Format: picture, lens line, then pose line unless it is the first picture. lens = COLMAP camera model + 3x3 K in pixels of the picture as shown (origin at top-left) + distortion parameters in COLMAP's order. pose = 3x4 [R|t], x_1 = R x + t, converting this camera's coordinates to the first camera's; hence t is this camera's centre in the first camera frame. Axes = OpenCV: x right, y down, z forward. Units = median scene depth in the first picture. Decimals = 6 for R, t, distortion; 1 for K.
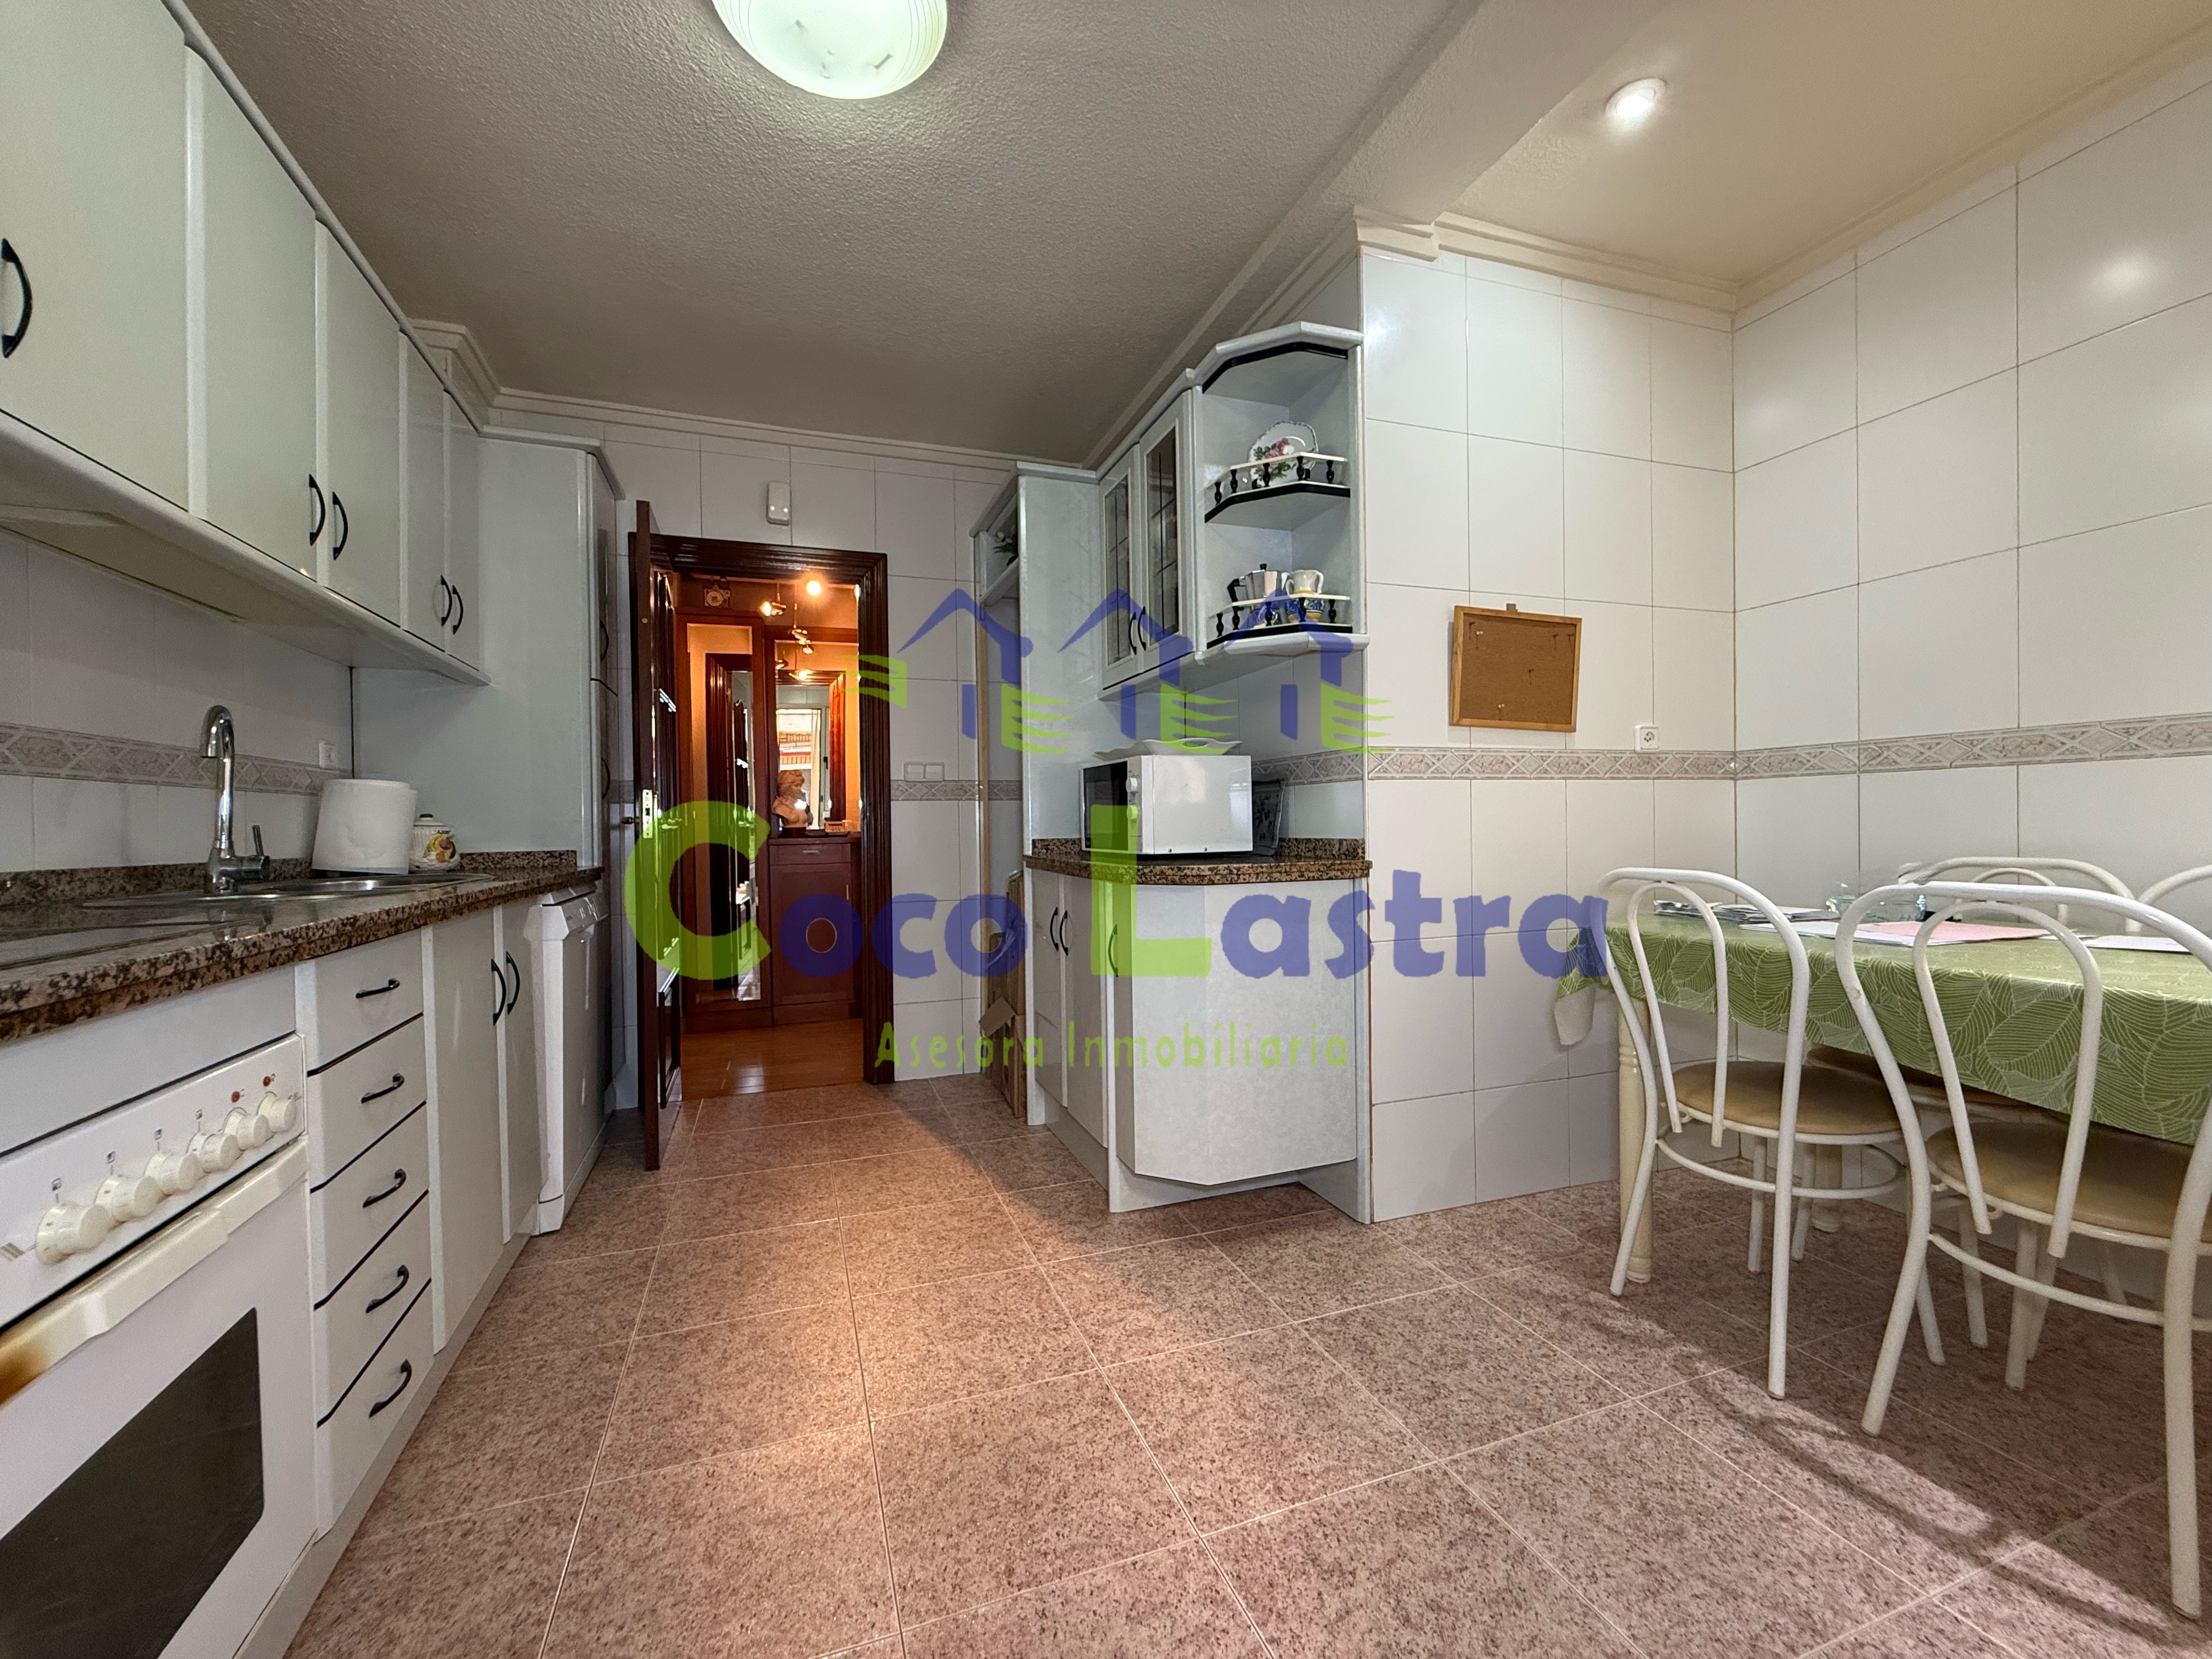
lens RADIAL K [[883.1, 0, 1094.1], [0, 883.1, 828.9], [0, 0, 1]] dist [0.001467, -0.001431]
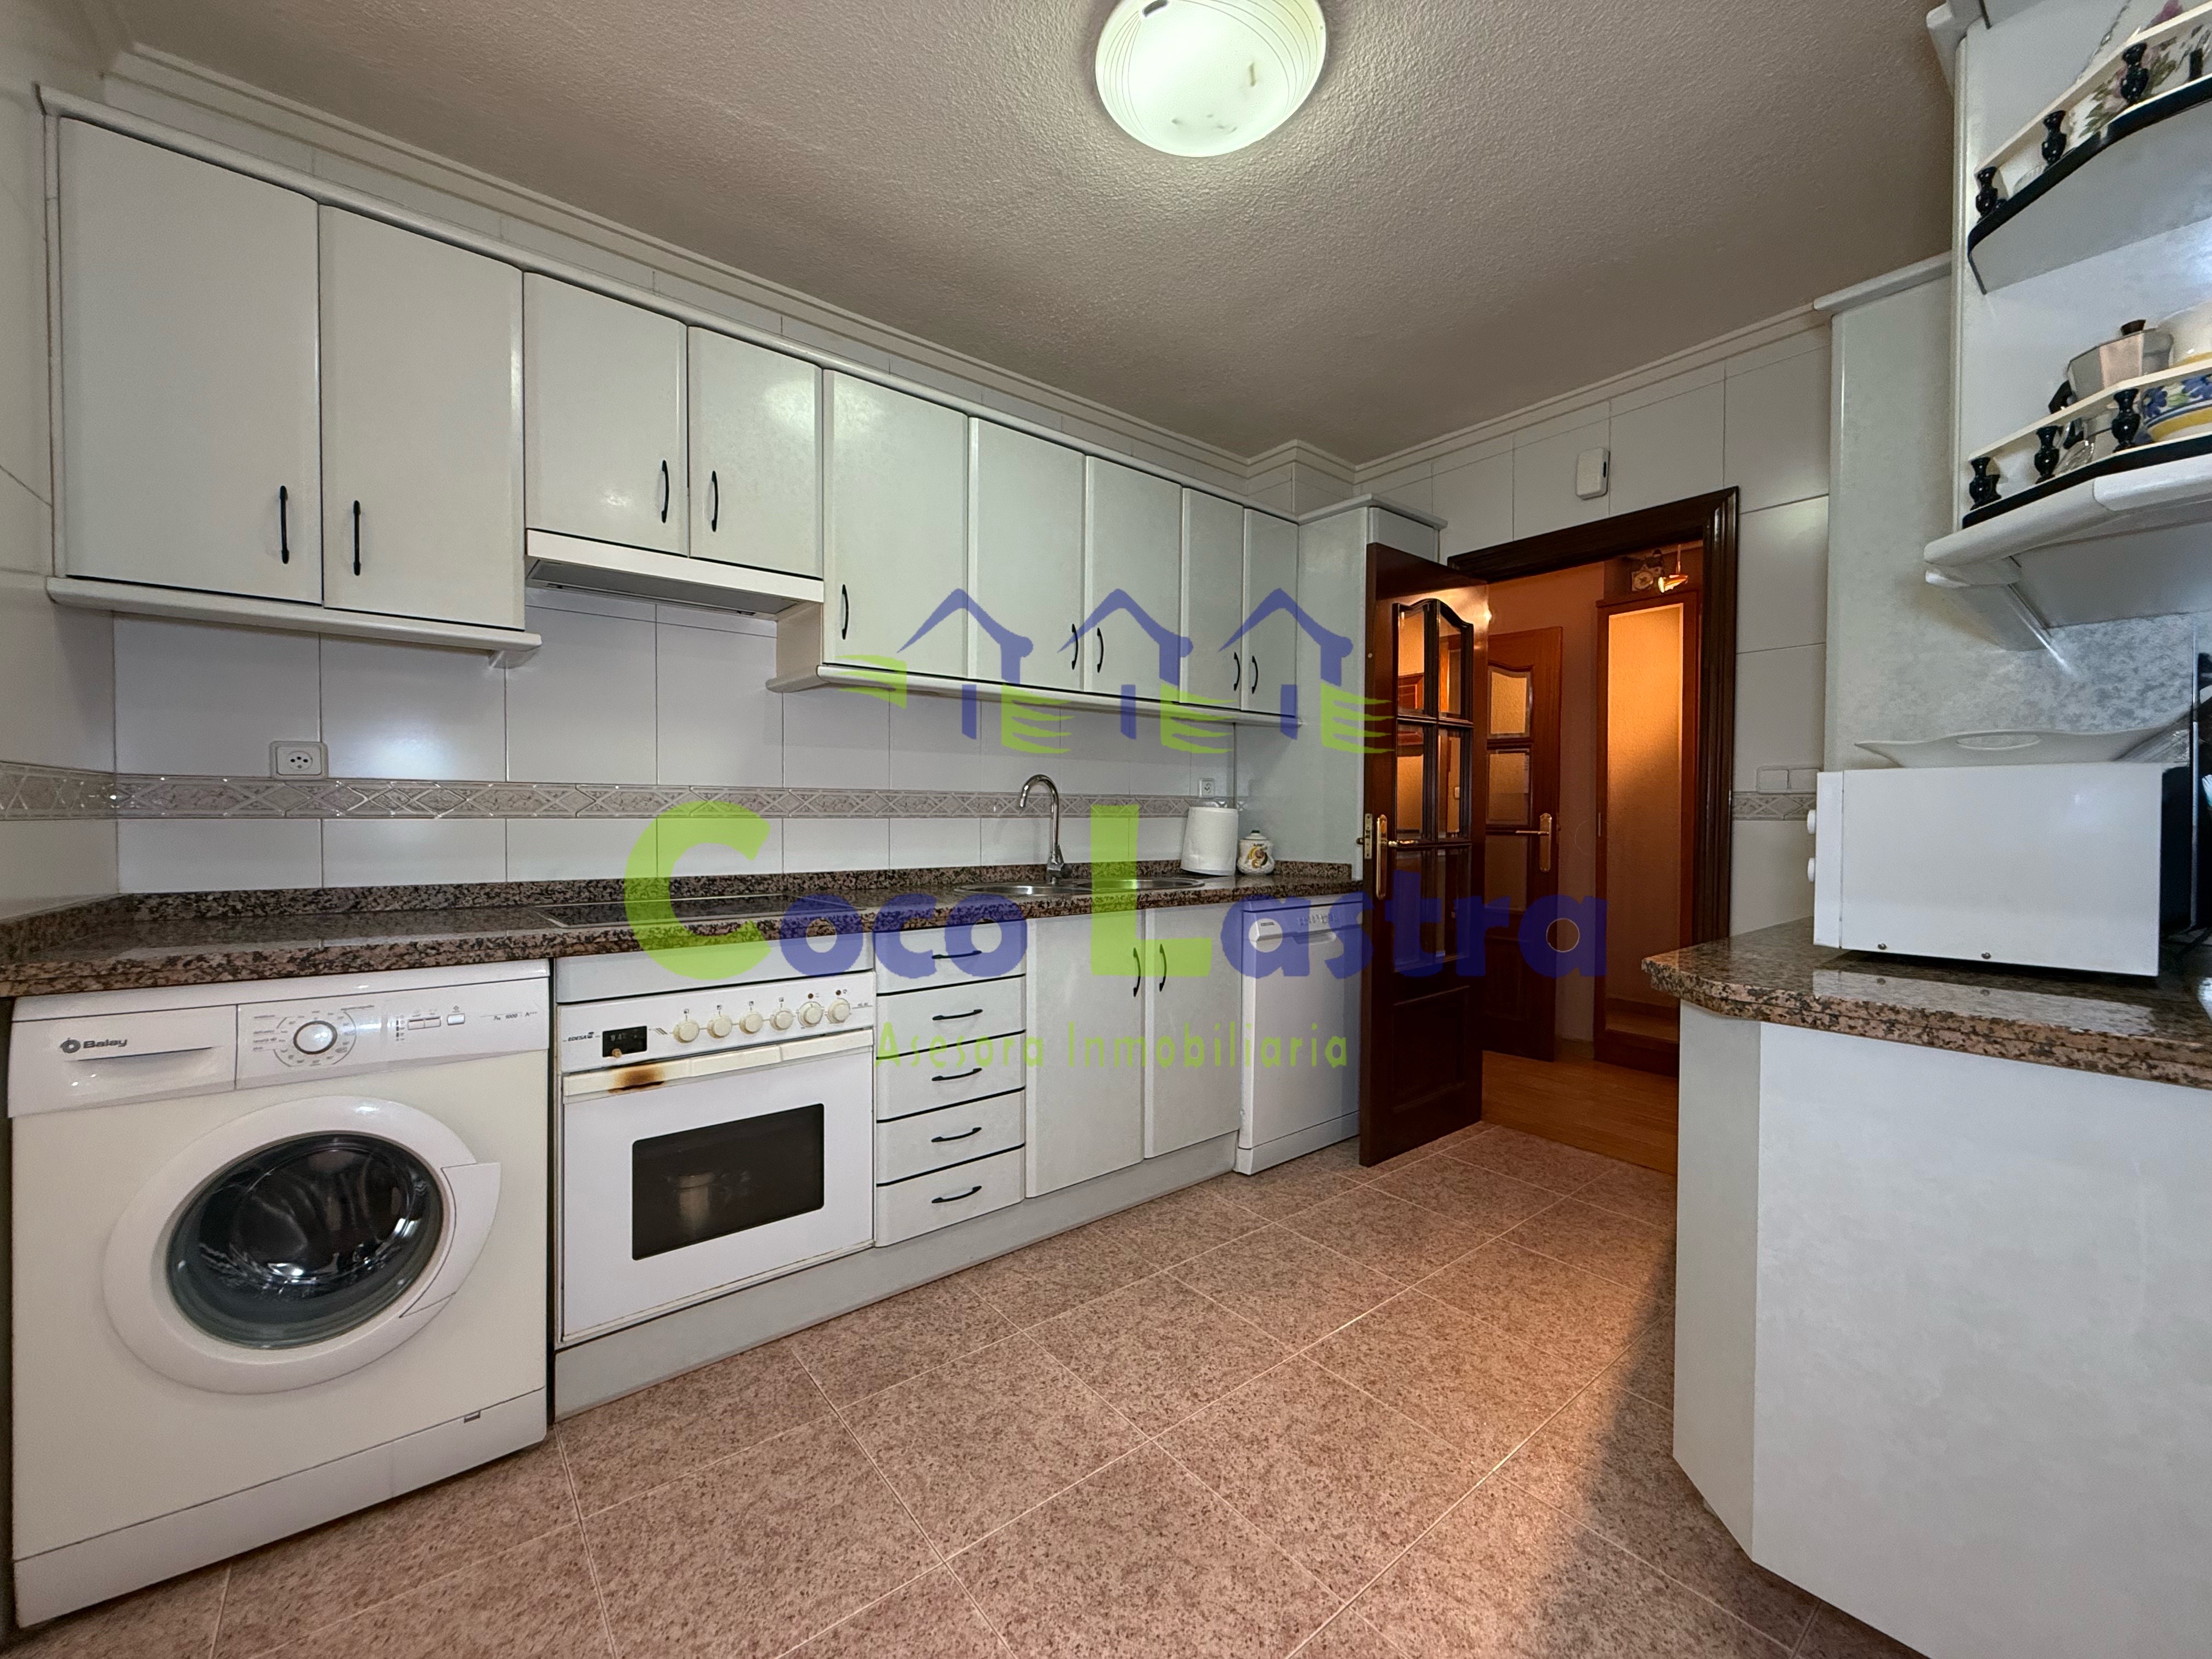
lens RADIAL K [[883.1, 0, 1100.9], [0, 883.1, 827.1], [0, 0, 1]] dist [0.001467, -0.001431]
pose [[0.319418, 0.030028, -0.947138, 0.481664], [-0.012982, 0.999543, 0.027311, -0.062195], [0.947525, 0.003572, 0.319661, 0.410799]]
